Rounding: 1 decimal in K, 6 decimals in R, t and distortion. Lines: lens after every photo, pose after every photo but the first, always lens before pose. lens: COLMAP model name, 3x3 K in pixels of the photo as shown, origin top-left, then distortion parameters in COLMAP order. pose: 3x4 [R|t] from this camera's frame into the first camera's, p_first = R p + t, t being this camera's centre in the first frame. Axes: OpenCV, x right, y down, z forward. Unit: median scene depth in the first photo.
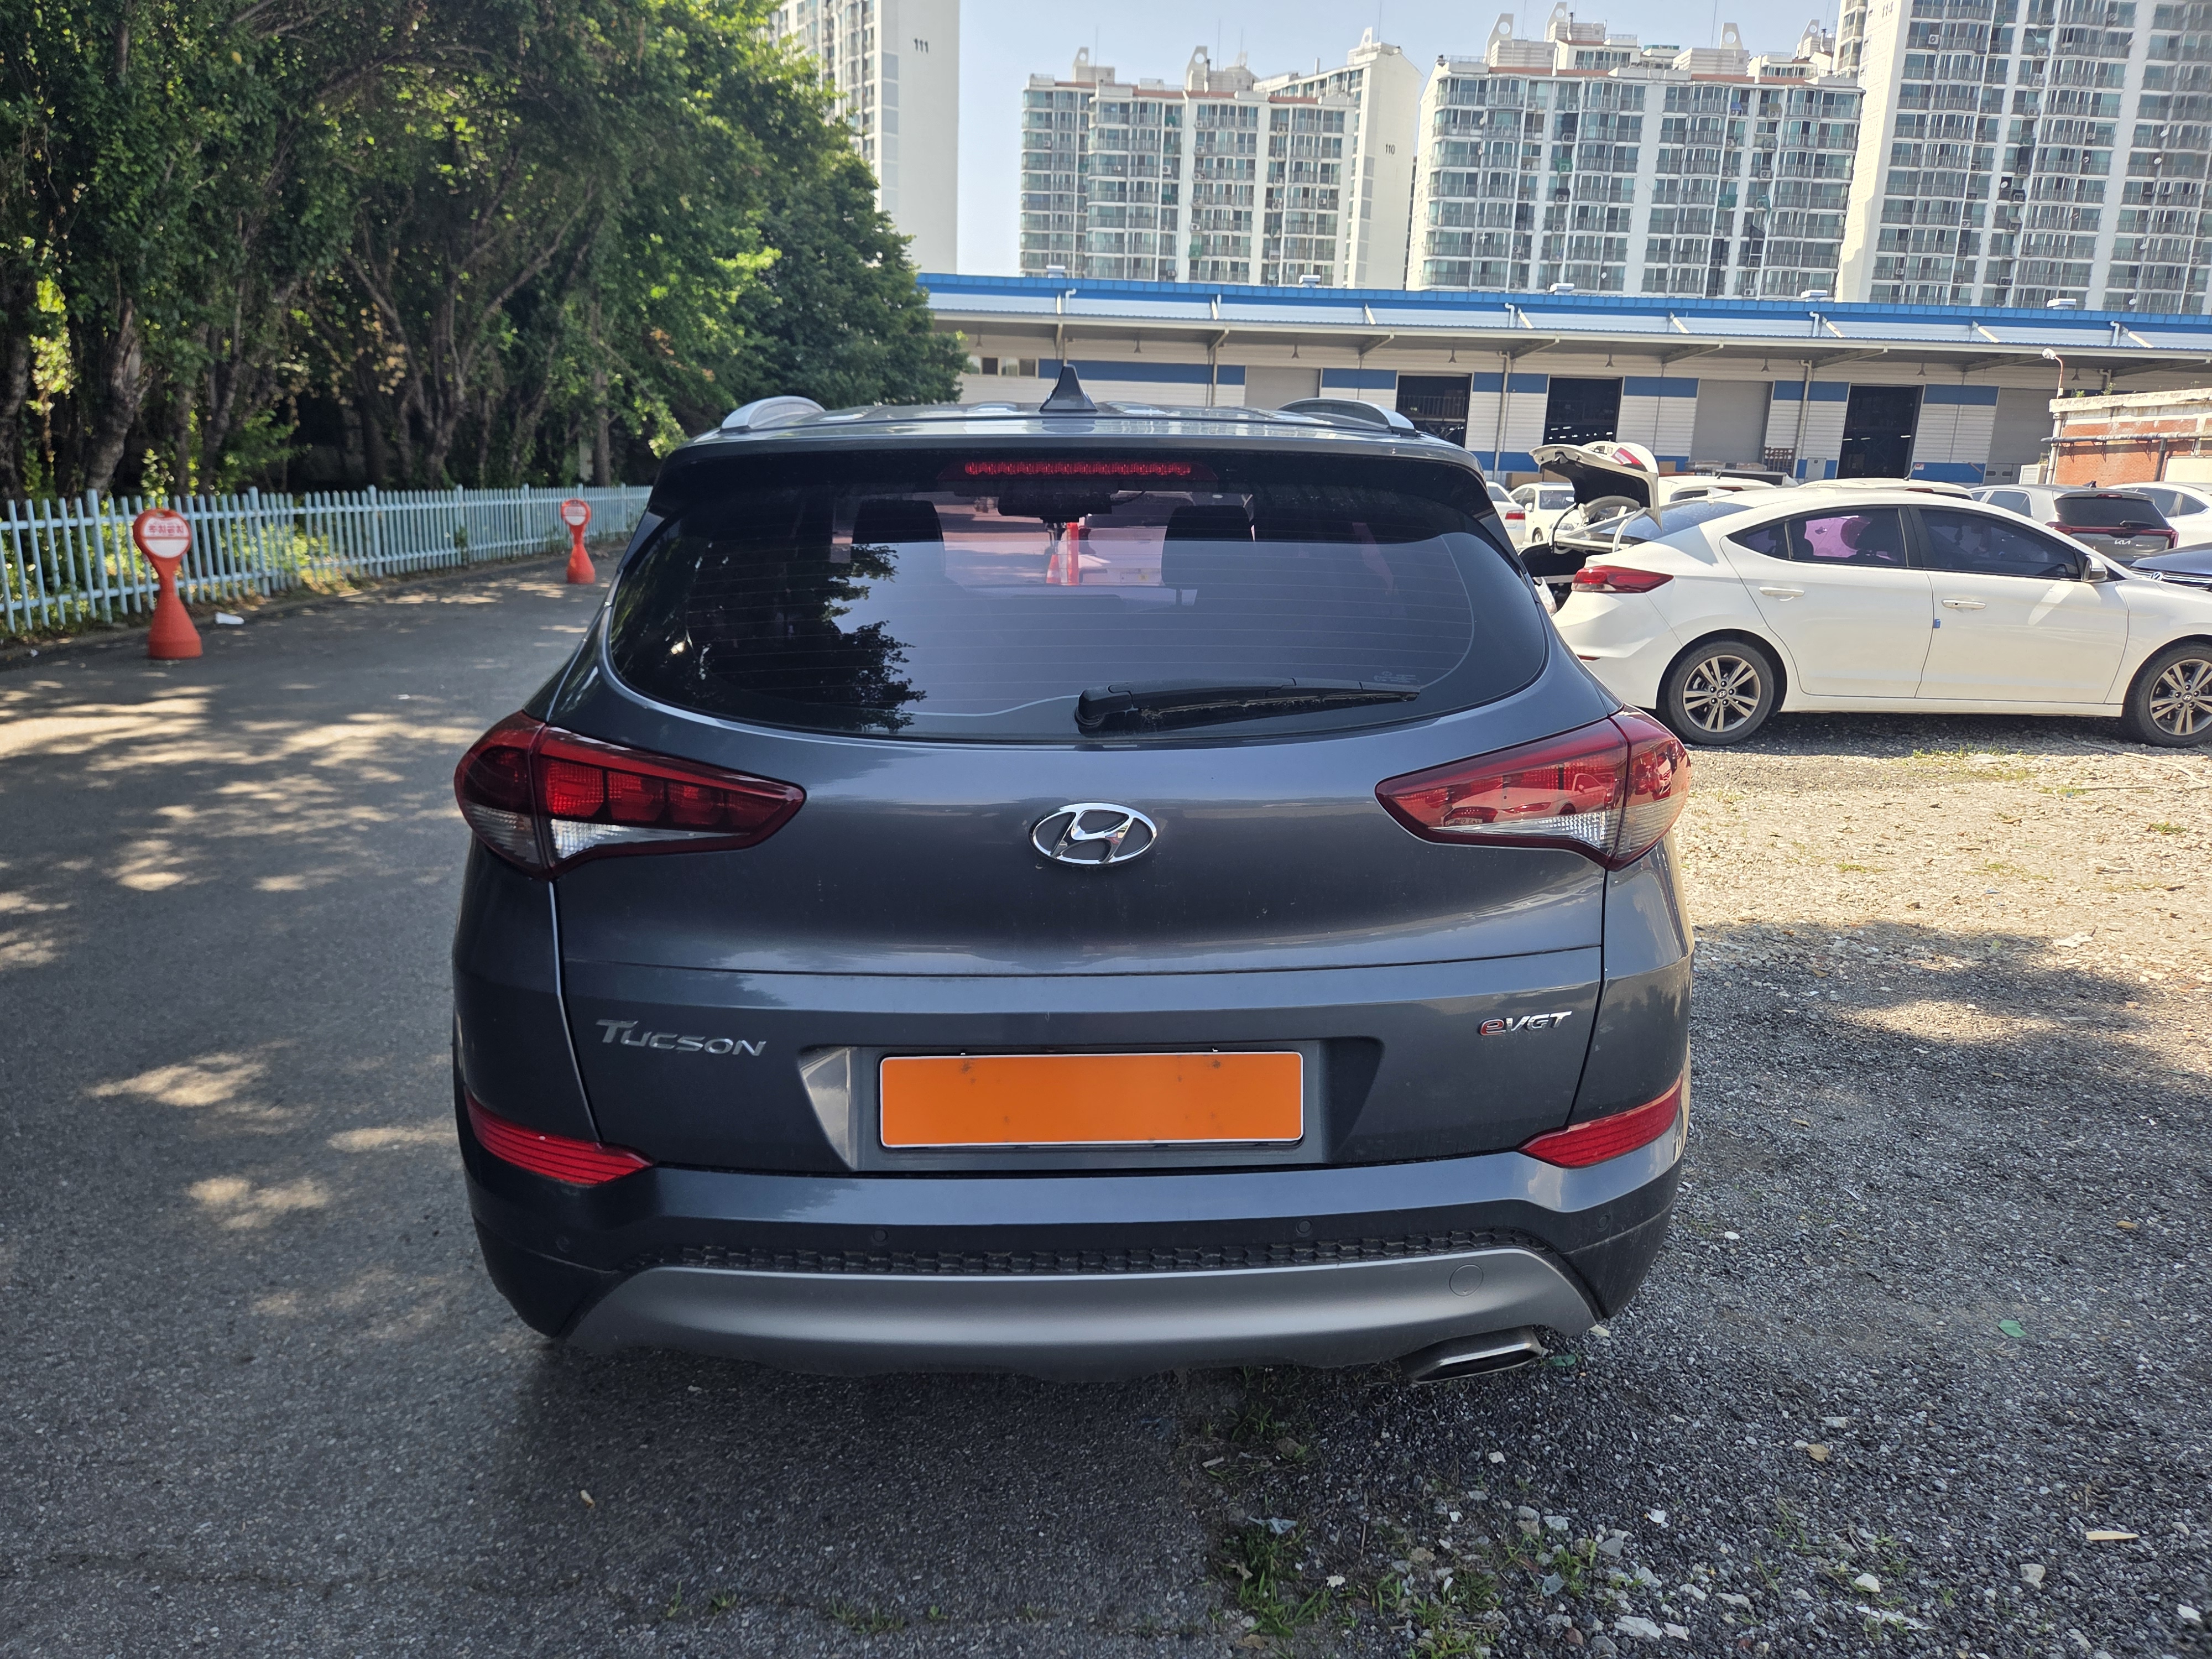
lens RADIAL K [[1486.4, 0, 1106.7], [0, 1486.4, 850.5], [0, 0, 1]] dist [0.070237, -0.060124]
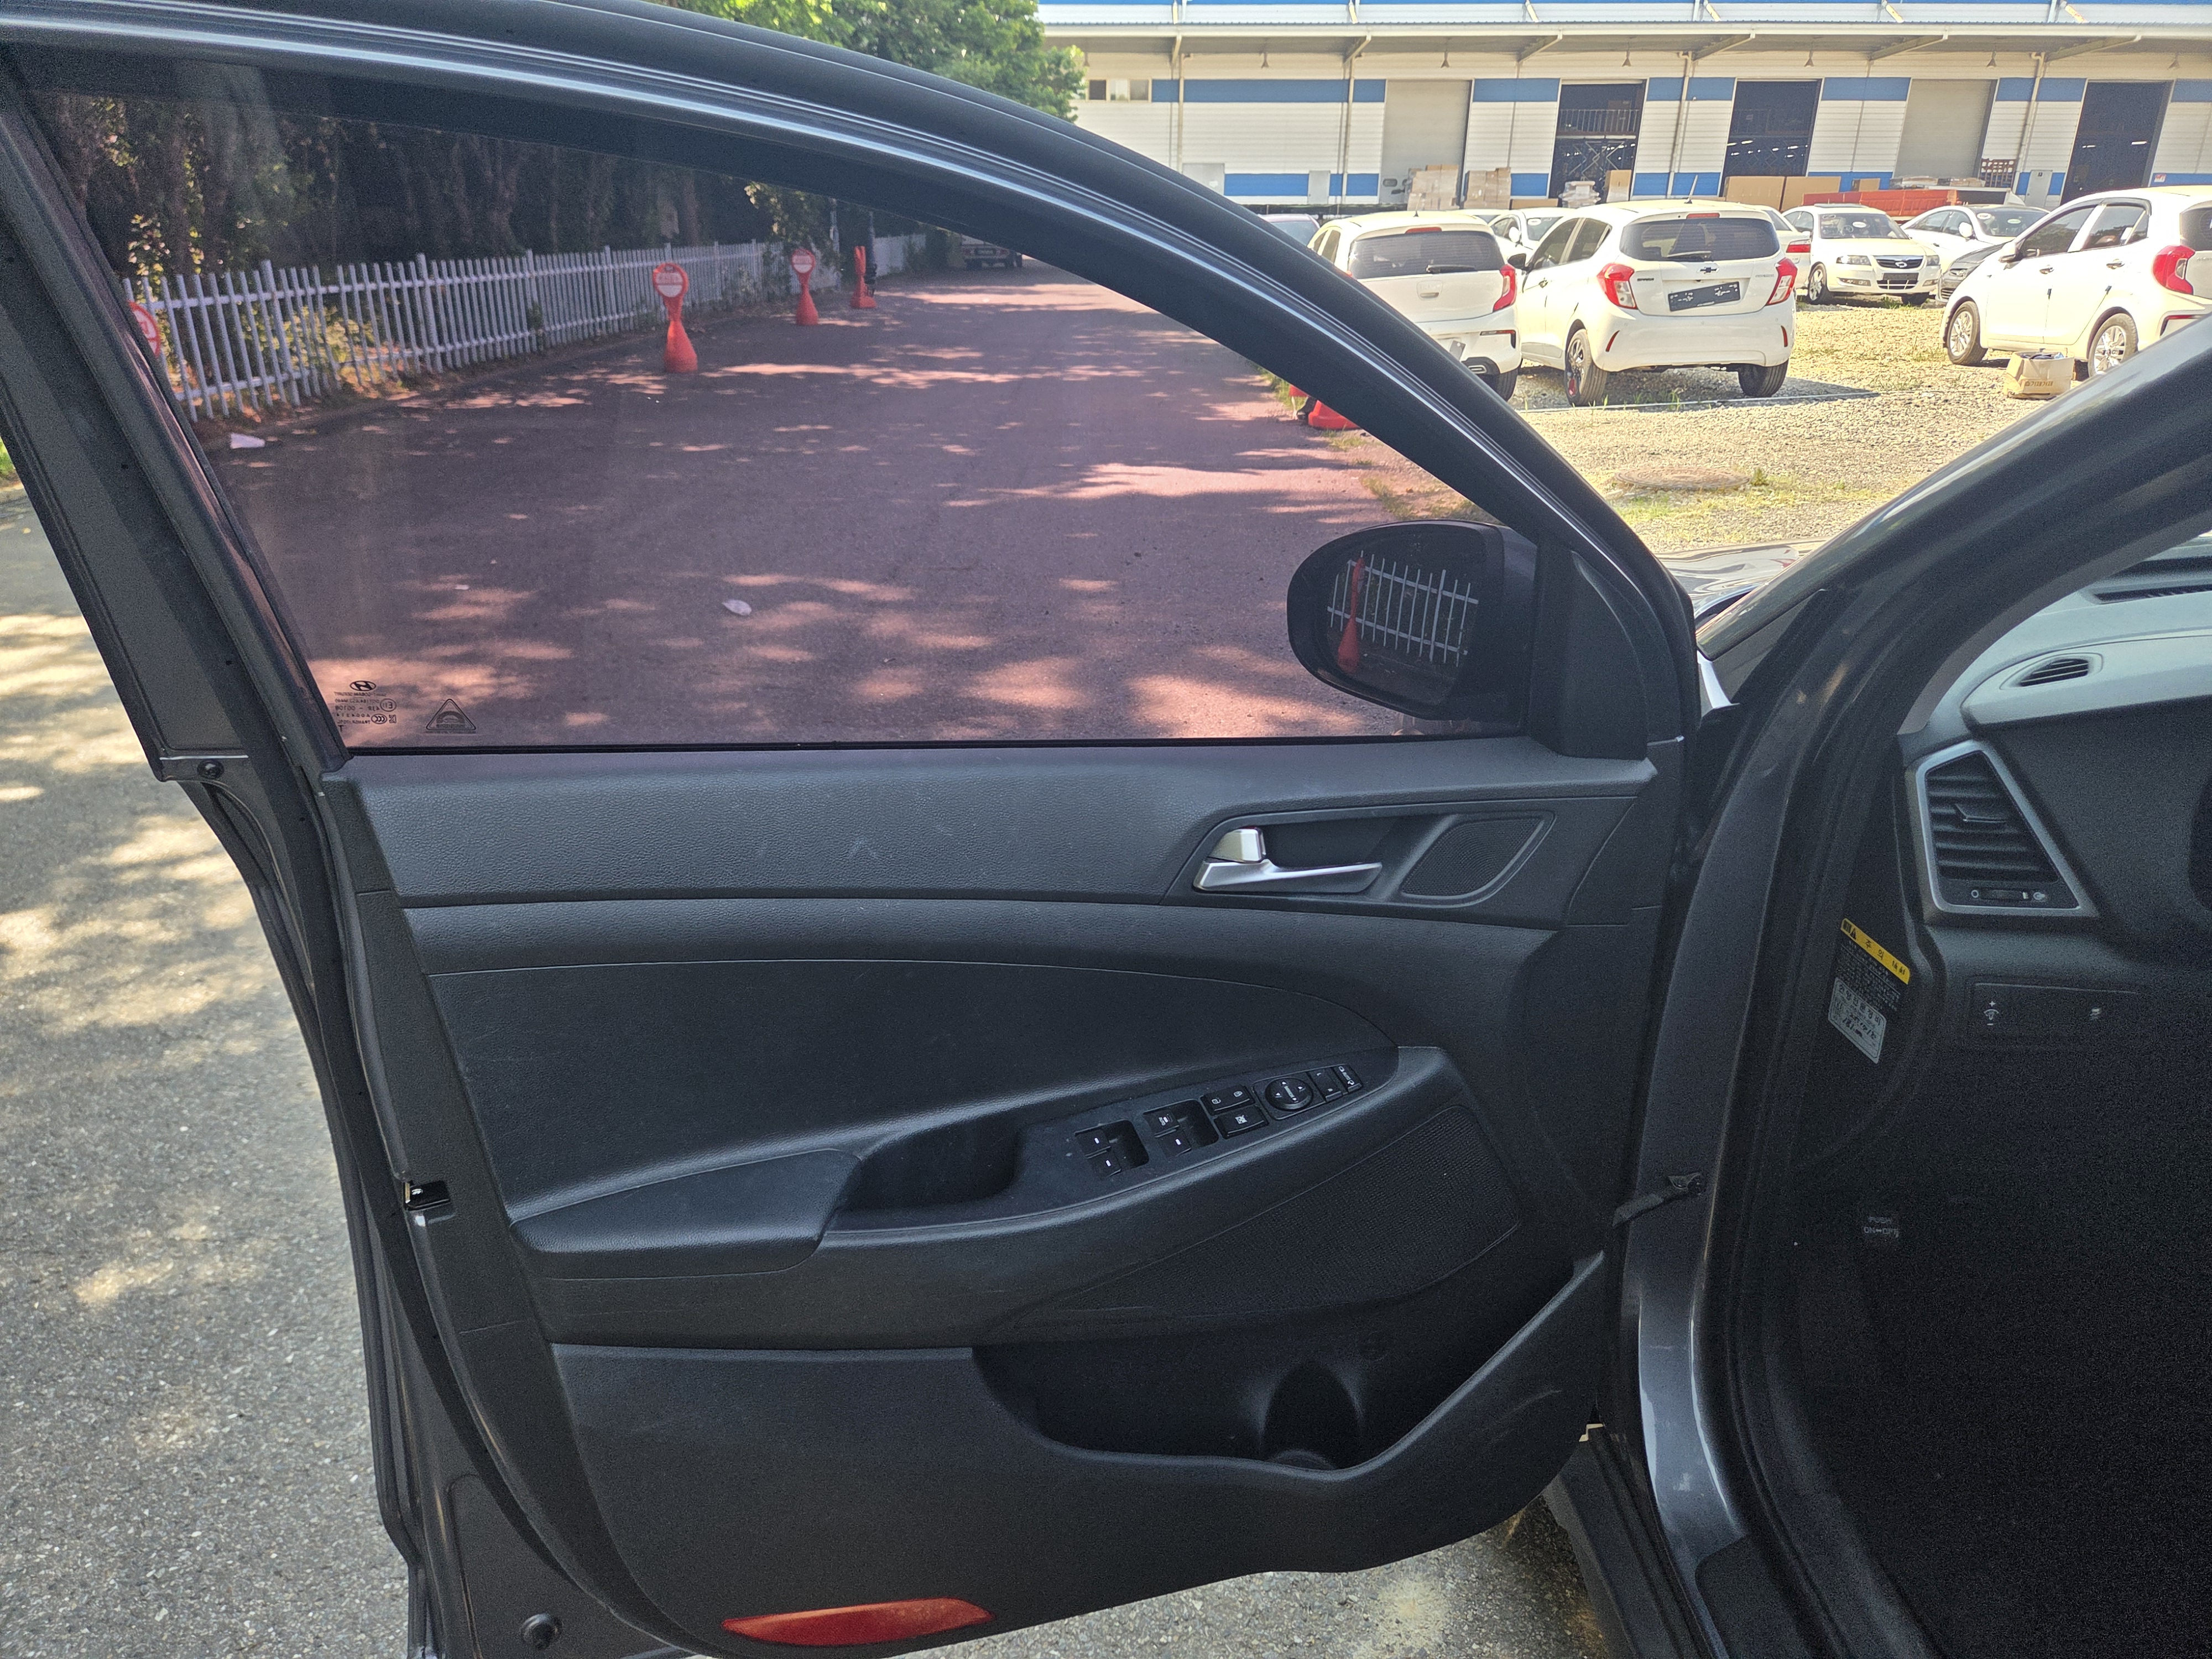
lens RADIAL K [[1486.4, 0, 1106.7], [0, 1486.4, 850.5], [0, 0, 1]] dist [0.070237, -0.060124]
pose [[0.998055, -0.003074, -0.062262, -0.073004], [0.012450, 0.988489, 0.150777, -0.043717], [0.061082, -0.151259, 0.986605, 0.178000]]
